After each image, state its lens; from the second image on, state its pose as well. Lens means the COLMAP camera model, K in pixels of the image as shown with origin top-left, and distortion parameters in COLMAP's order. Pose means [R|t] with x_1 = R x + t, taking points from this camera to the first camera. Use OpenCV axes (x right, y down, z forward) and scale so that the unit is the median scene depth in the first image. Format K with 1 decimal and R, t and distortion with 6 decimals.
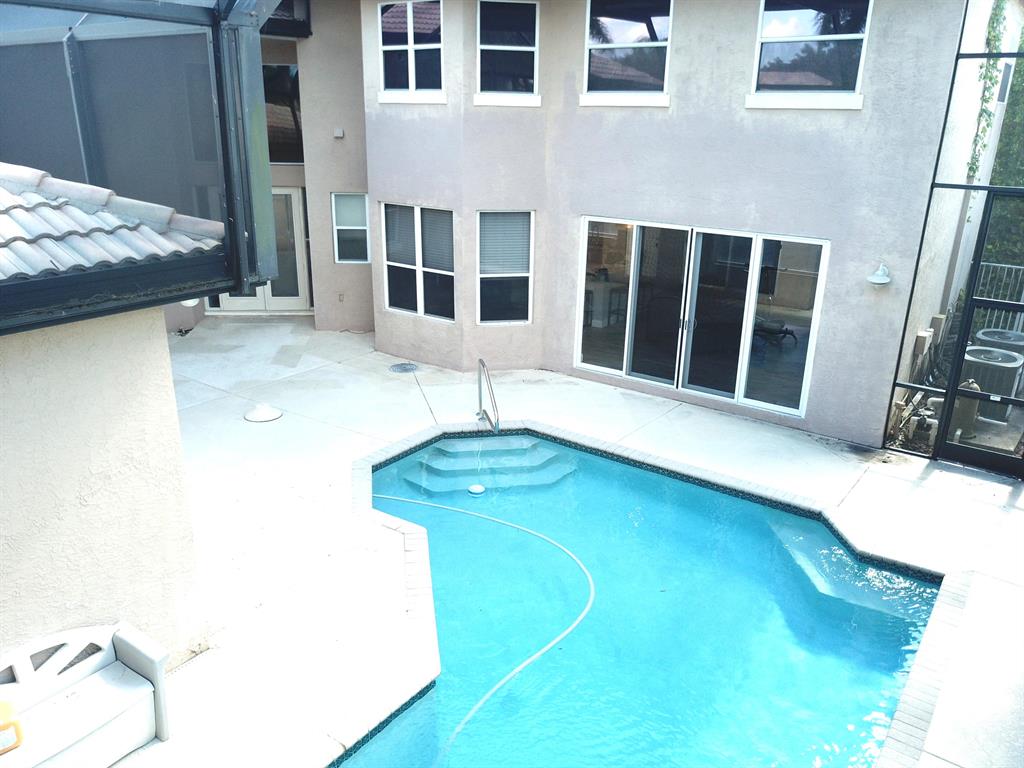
lens RADIAL K [[792.6, 0, 510.3], [0, 792.6, 388.3], [0, 0, 1]] dist [0.002419, -0.001685]
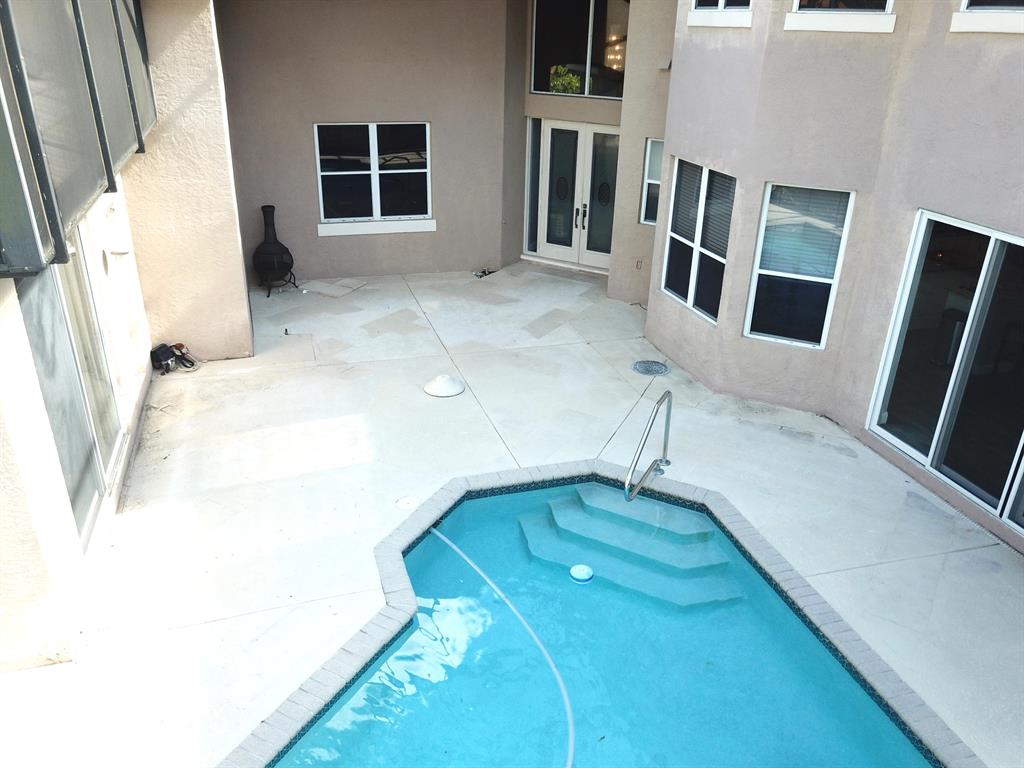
lens RADIAL K [[792.6, 0, 510.3], [0, 792.6, 388.3], [0, 0, 1]] dist [0.002419, -0.001685]
pose [[0.793921, 0.254920, -0.552001, 0.217487], [-0.208919, 0.966962, 0.146073, -0.101531], [0.571001, -0.000647, 0.820949, 0.283674]]
